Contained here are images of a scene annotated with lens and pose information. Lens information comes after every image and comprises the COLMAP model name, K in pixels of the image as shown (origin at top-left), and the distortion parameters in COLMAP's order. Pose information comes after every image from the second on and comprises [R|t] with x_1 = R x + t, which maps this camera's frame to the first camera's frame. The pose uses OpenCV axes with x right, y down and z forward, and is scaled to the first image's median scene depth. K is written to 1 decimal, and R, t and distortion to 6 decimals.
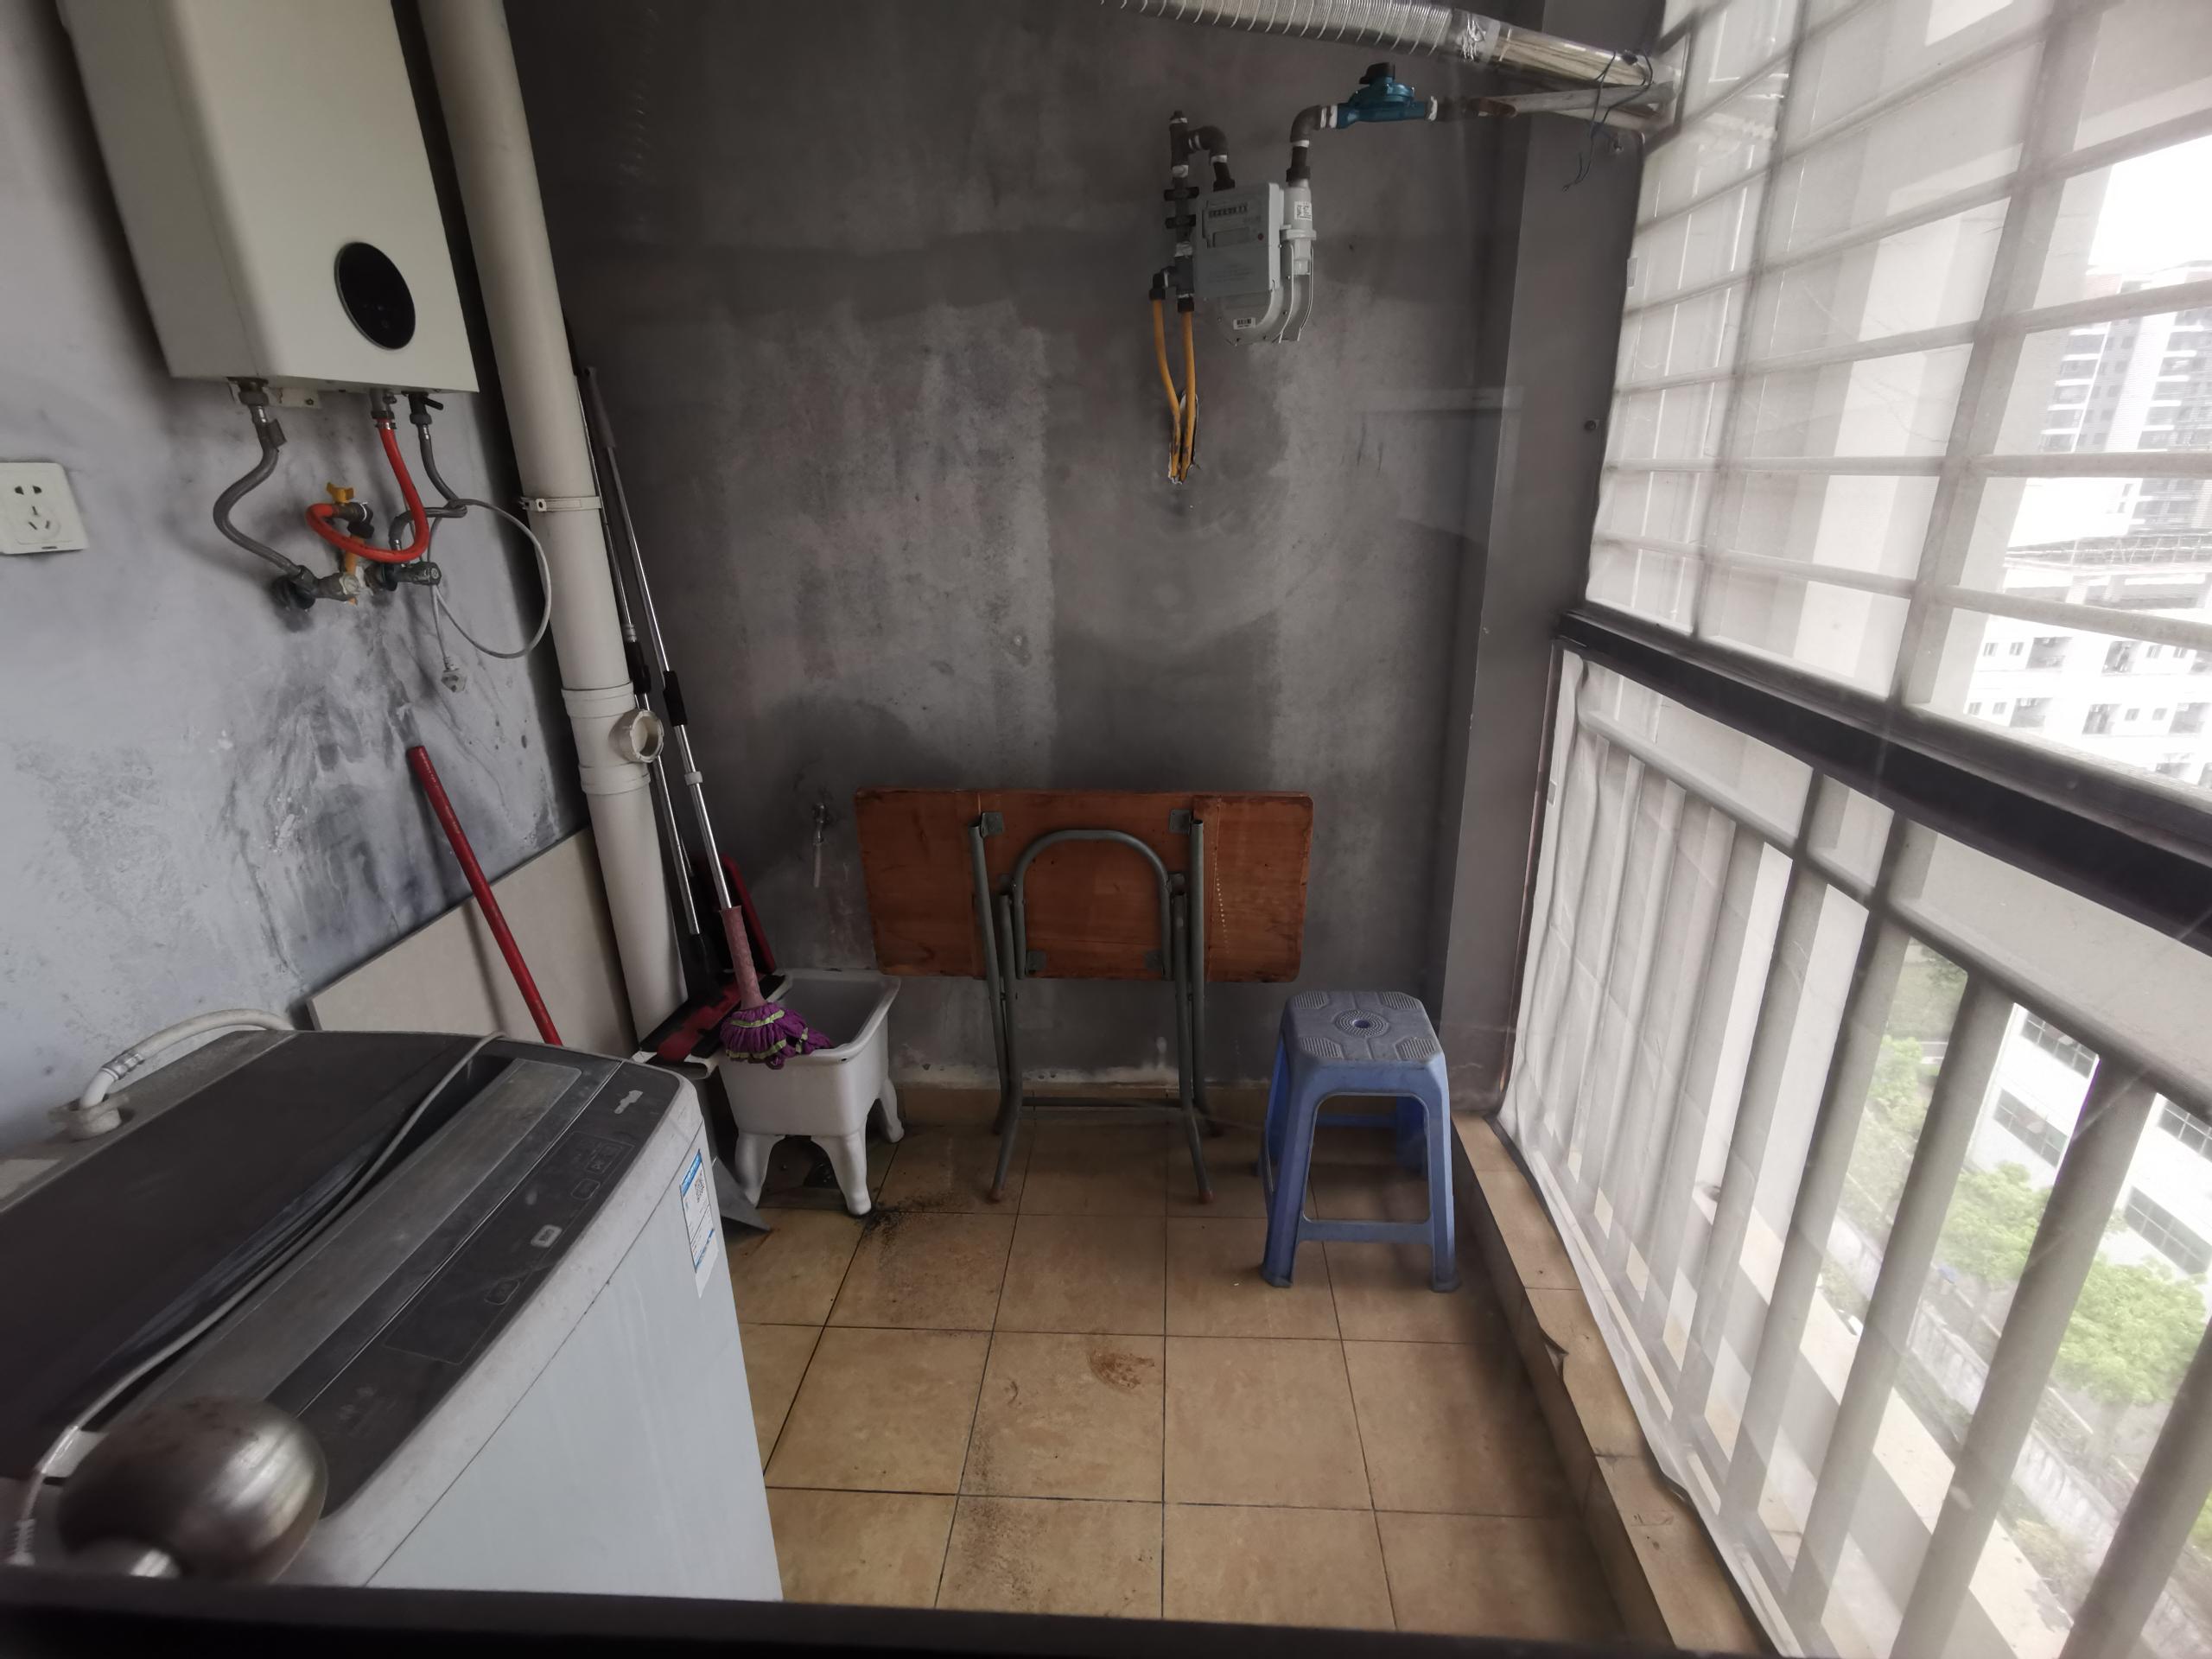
lens RADIAL K [[1011.7, 0, 1114.1], [0, 1011.7, 827.7], [0, 0, 1]] dist [0.004063, 0.000370]
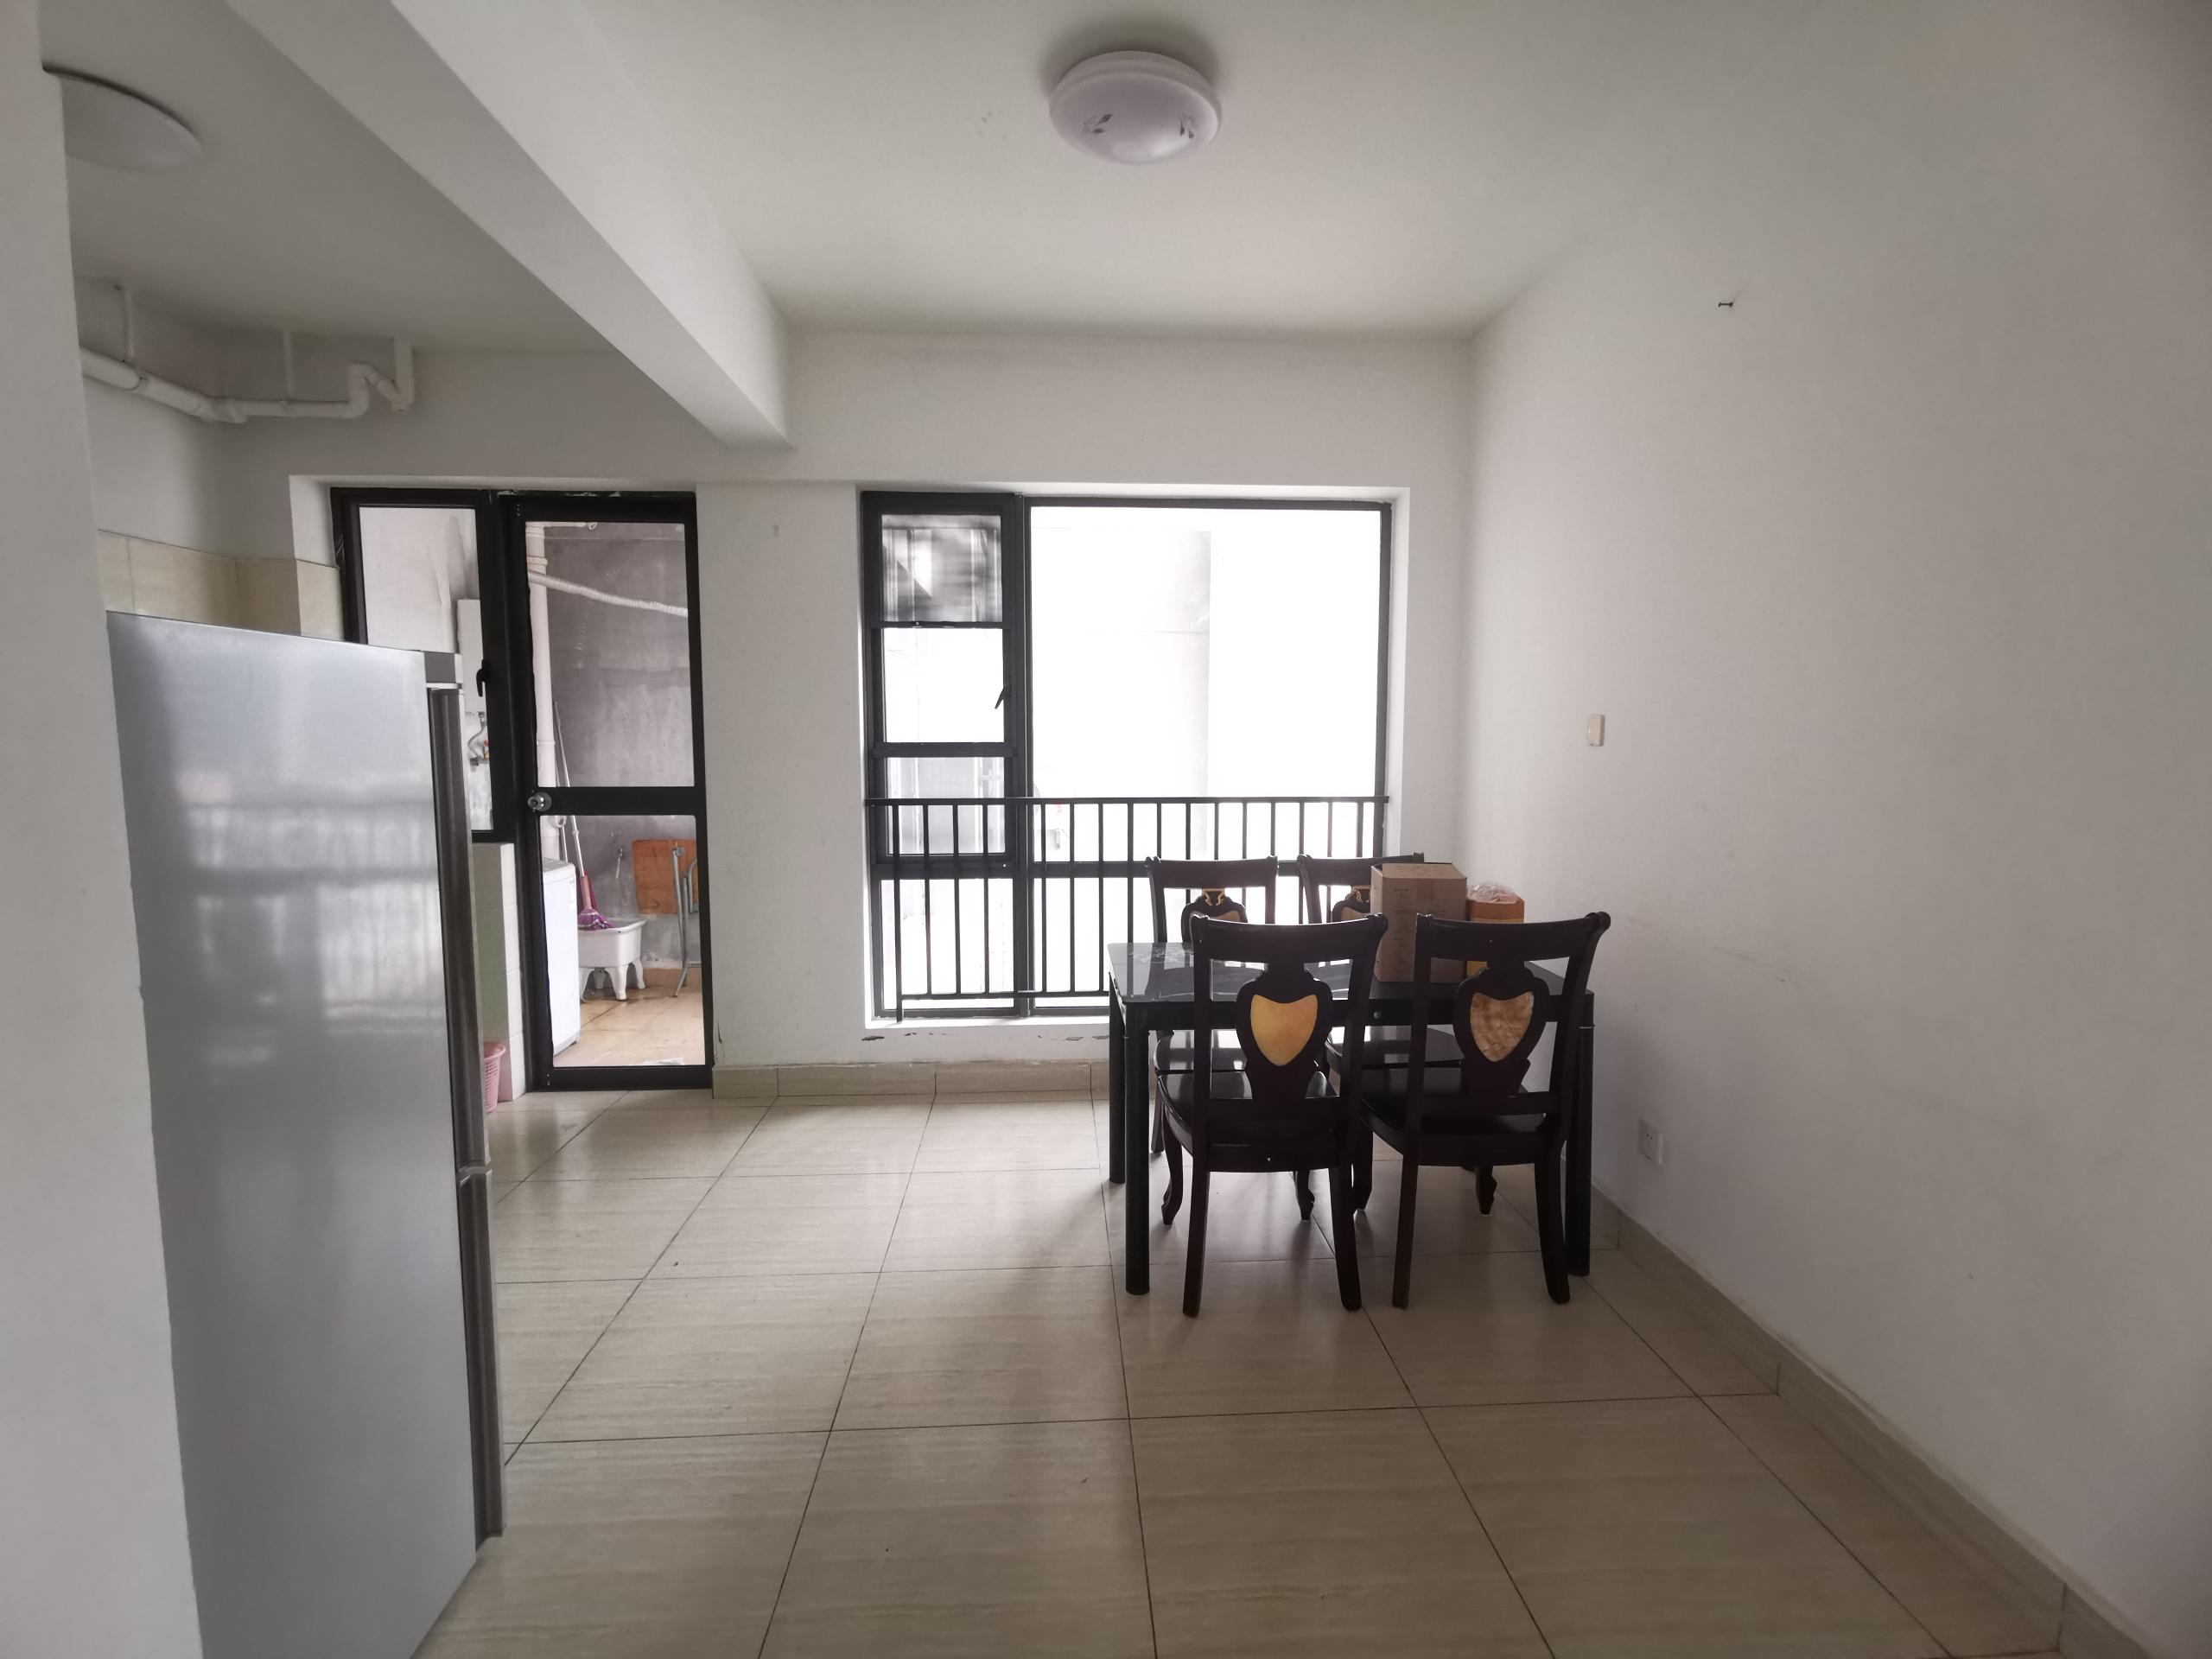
lens RADIAL K [[1011.7, 0, 1102.8], [0, 1011.7, 826.7], [0, 0, 1]] dist [0.004063, 0.000370]
pose [[0.993693, 0.009202, 0.111760, 0.714292], [0.019531, 0.967193, -0.253289, 0.650829], [-0.110425, 0.253874, 0.960913, -1.835162]]
